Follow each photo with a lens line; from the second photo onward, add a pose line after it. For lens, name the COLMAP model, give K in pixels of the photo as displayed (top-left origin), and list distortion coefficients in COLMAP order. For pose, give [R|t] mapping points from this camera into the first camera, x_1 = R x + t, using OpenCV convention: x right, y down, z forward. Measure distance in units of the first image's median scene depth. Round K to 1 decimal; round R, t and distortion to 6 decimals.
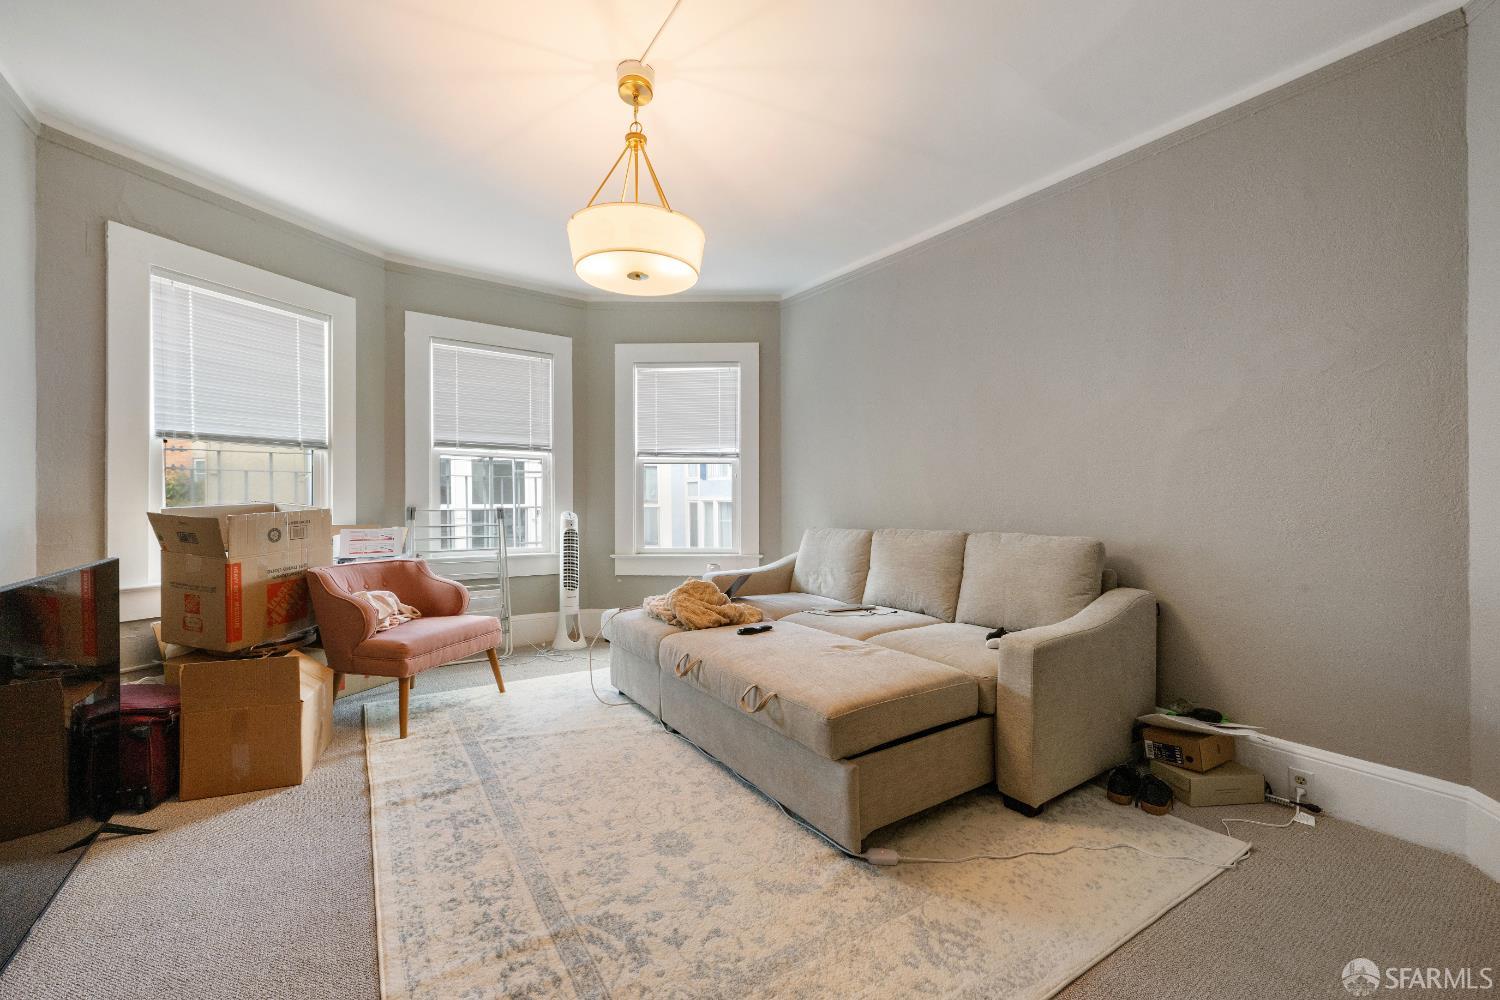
lens RADIAL K [[595.1, 0, 740.6], [0, 595.1, 499.0], [0, 0, 1]] dist [-0.008773, 0.000390]
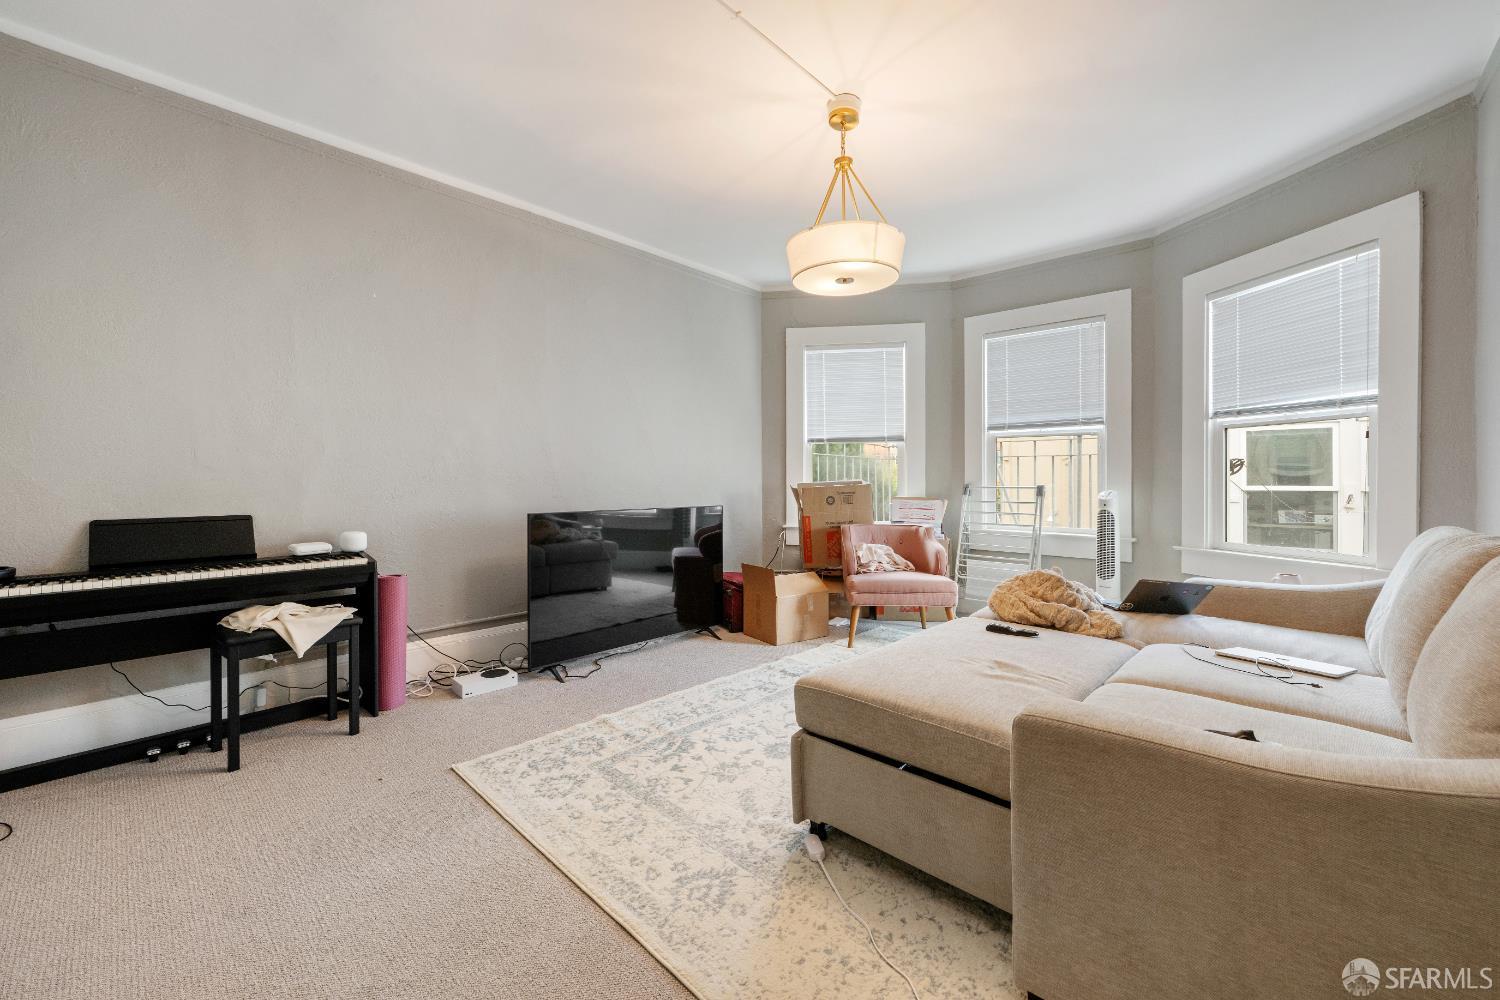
lens RADIAL K [[595.1, 0, 740.9], [0, 595.1, 492.1], [0, 0, 1]] dist [-0.008773, 0.000390]
pose [[0.224448, 0.015836, -0.974357, 0.536683], [0.003981, 0.999845, 0.017168, 0.007874], [0.974478, -0.007732, 0.224350, 0.320467]]
